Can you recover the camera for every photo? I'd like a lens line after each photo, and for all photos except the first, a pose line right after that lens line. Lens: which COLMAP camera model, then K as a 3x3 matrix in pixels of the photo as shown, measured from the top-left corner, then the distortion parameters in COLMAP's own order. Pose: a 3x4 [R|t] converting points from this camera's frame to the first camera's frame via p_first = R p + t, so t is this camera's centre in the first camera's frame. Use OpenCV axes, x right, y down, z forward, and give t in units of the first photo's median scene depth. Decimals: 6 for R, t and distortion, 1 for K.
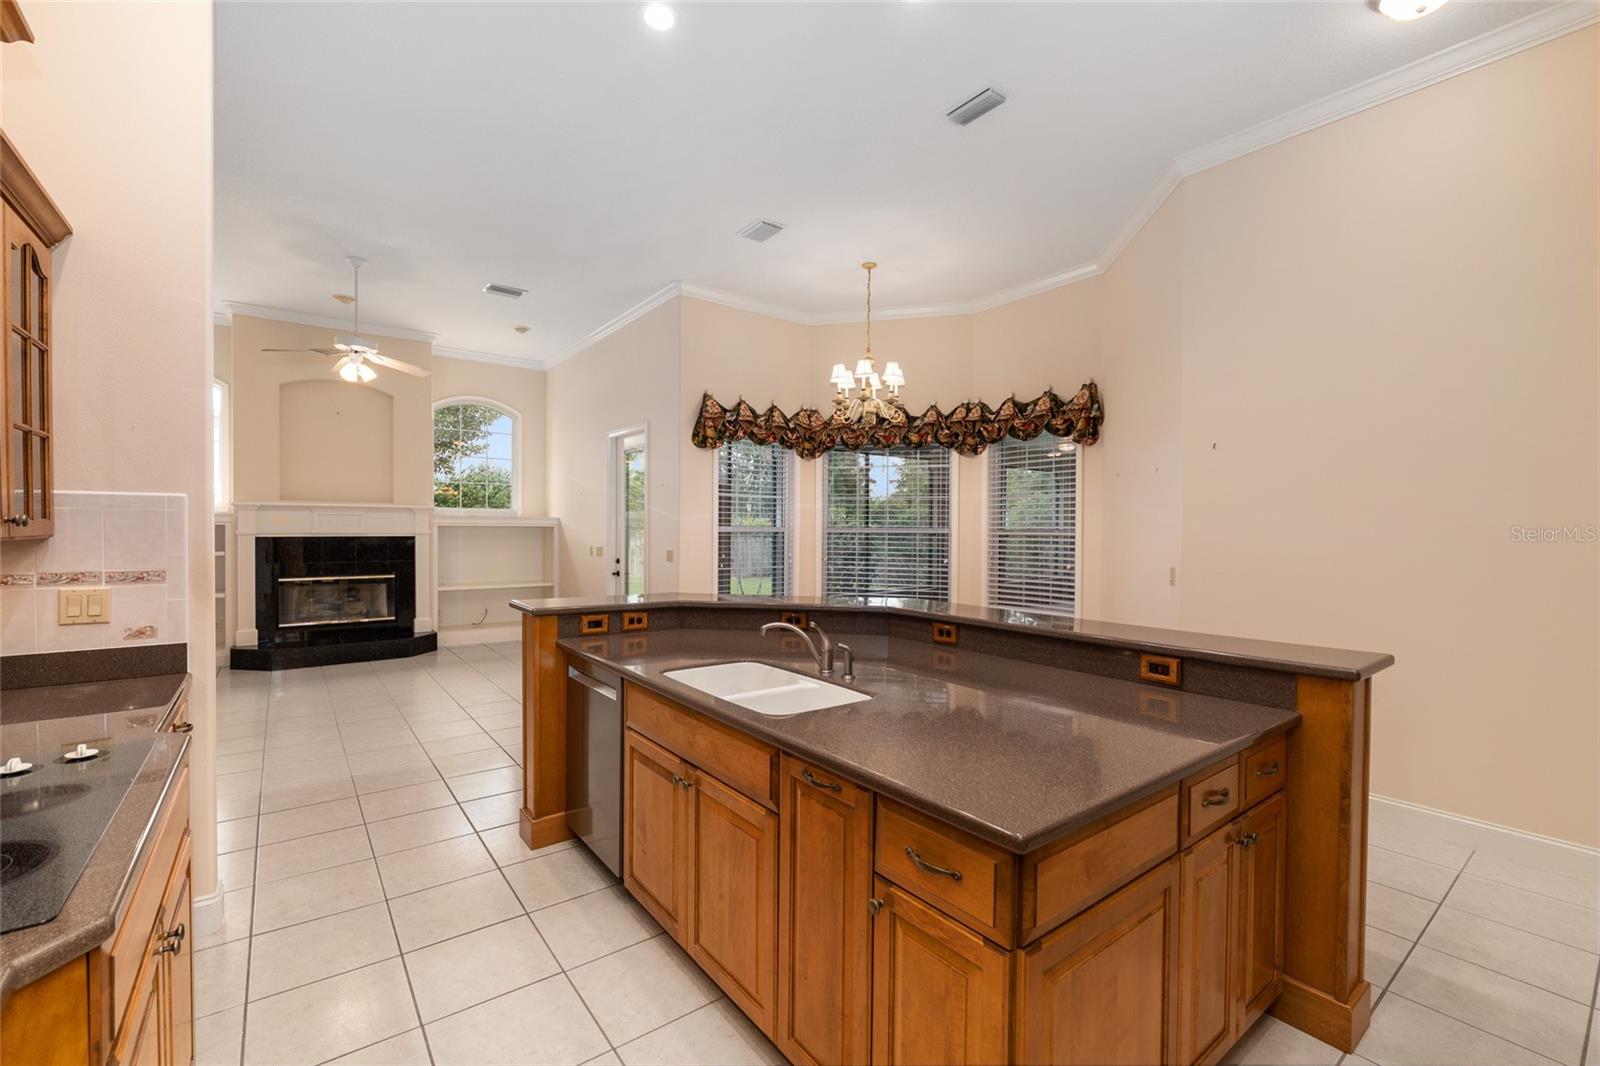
lens RADIAL K [[682.6, 0, 800.7], [0, 682.6, 536.2], [0, 0, 1]] dist [-0.010762, 0.000901]
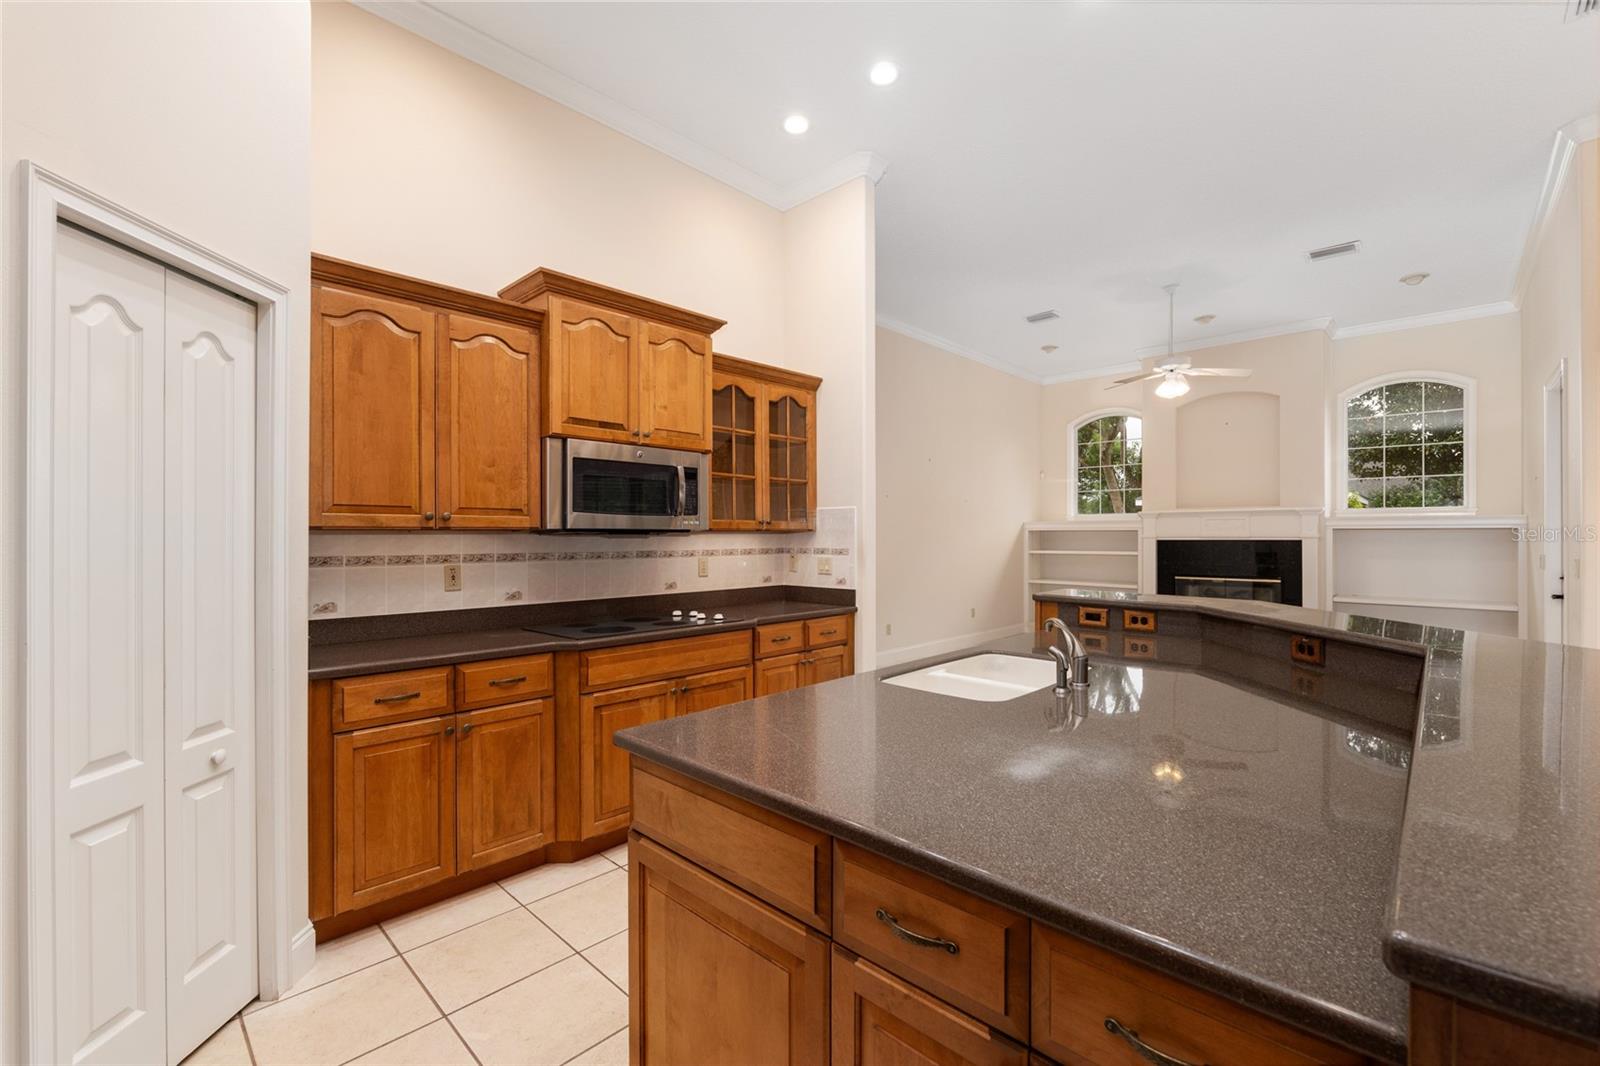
lens RADIAL K [[682.6, 0, 793.9], [0, 682.6, 534.5], [0, 0, 1]] dist [-0.010762, 0.000901]
pose [[0.149779, -0.008078, -0.988686, 0.285045], [-0.010935, 0.999892, -0.009826, 0.010573], [0.988659, 0.012283, 0.149675, 0.191688]]
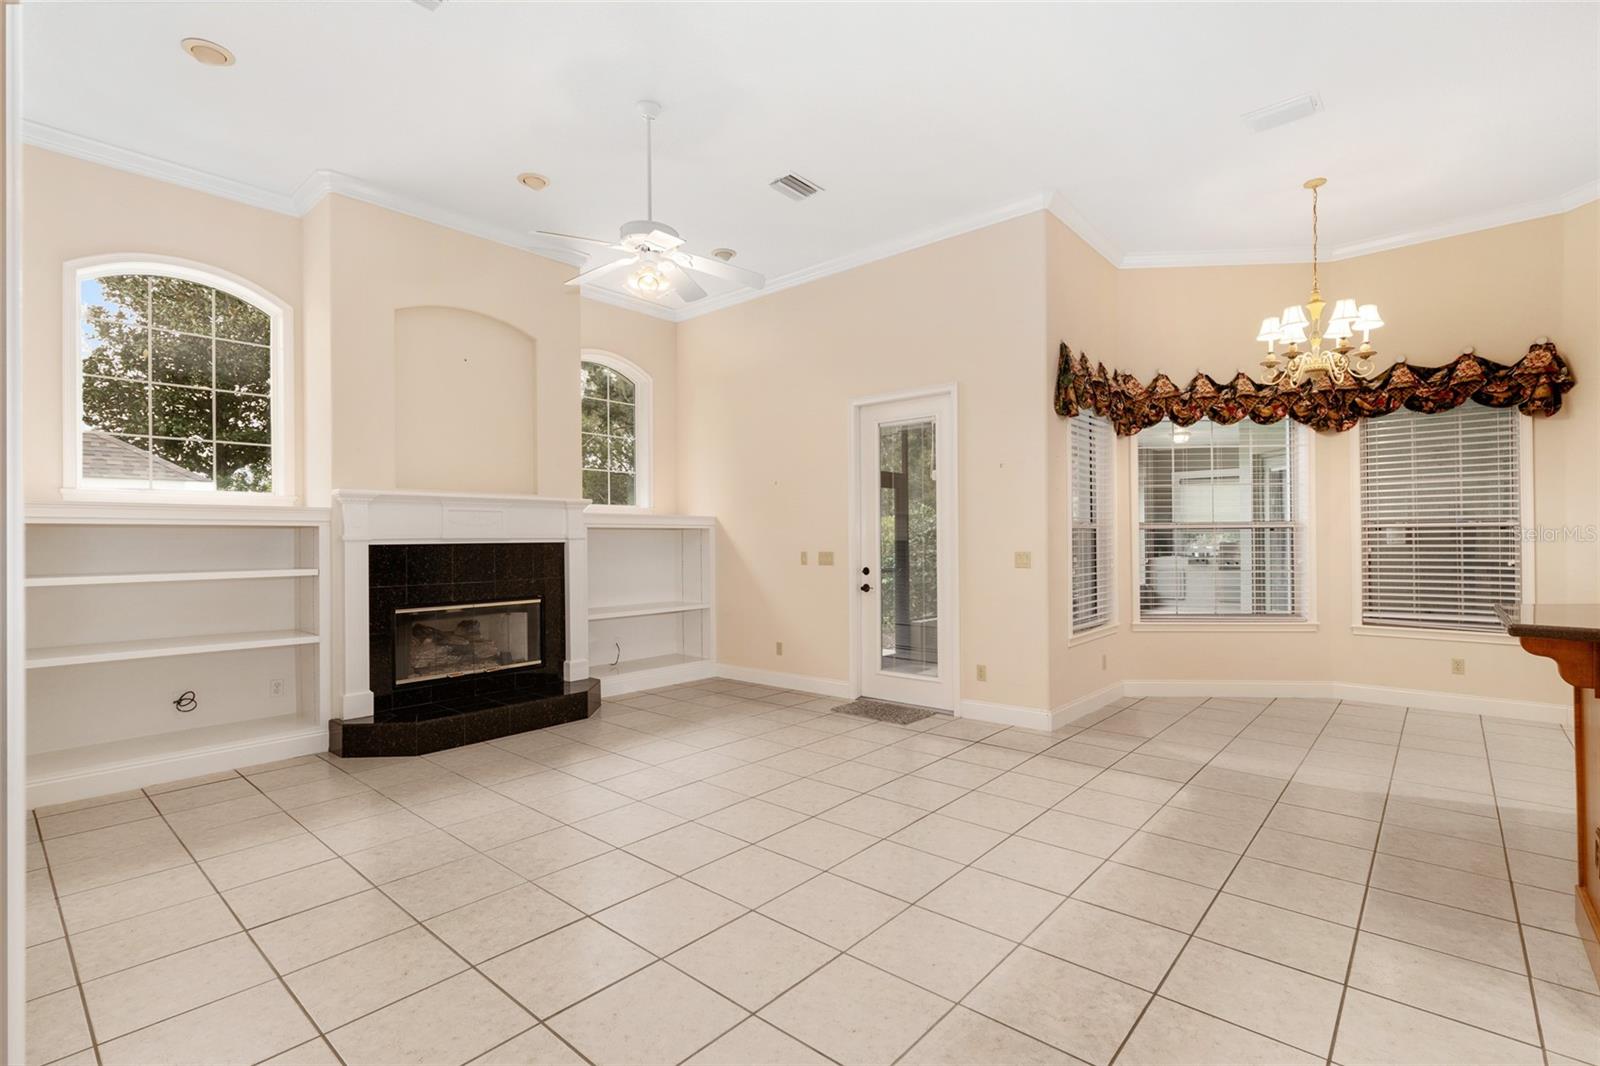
lens RADIAL K [[741.1, 0, 803.5], [0, 741.1, 537.1], [0, 0, 1]] dist [-0.000723, 0.000487]
pose [[0.980117, -0.013300, 0.197974, -0.543919], [0.015933, 0.999804, -0.011712, 0.008556], [-0.197779, 0.014634, 0.980137, 0.241146]]
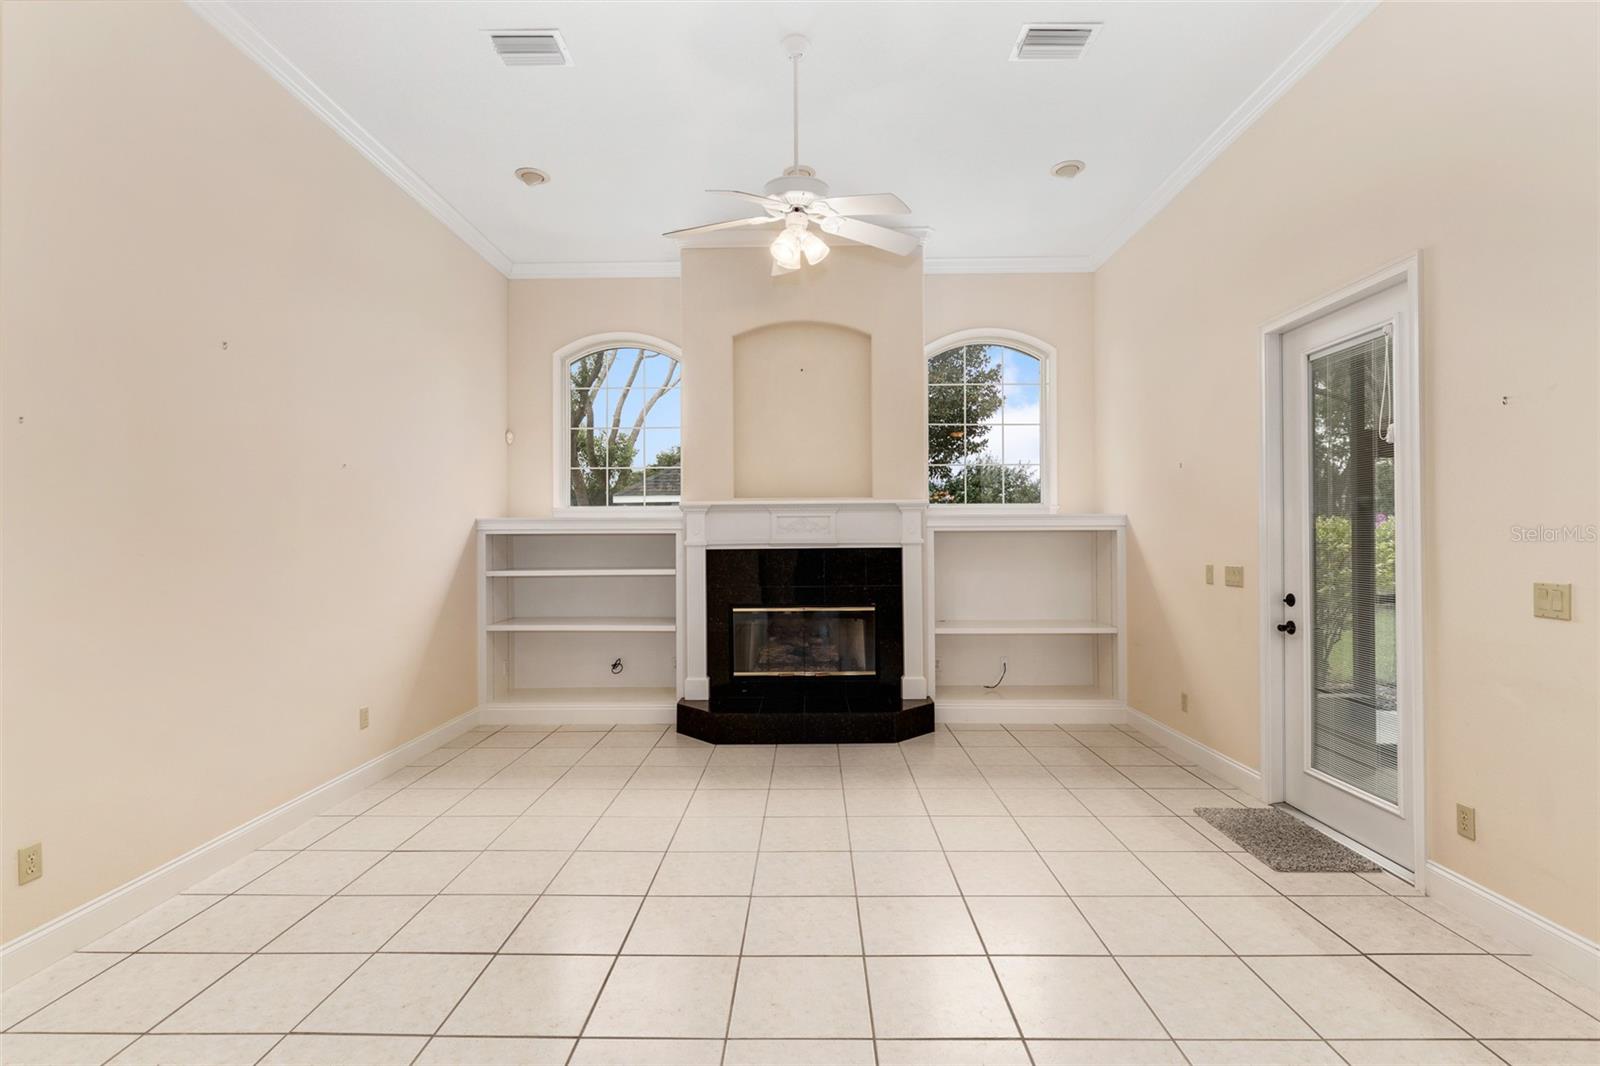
lens RADIAL K [[741.1, 0, 796.2], [0, 741.1, 535.1], [0, 0, 1]] dist [-0.000723, 0.000487]
pose [[0.781877, -0.014857, -0.623255, -0.238415], [0.003481, 0.999804, -0.019466, 0.001572], [0.623423, 0.013051, 0.781776, 0.446036]]
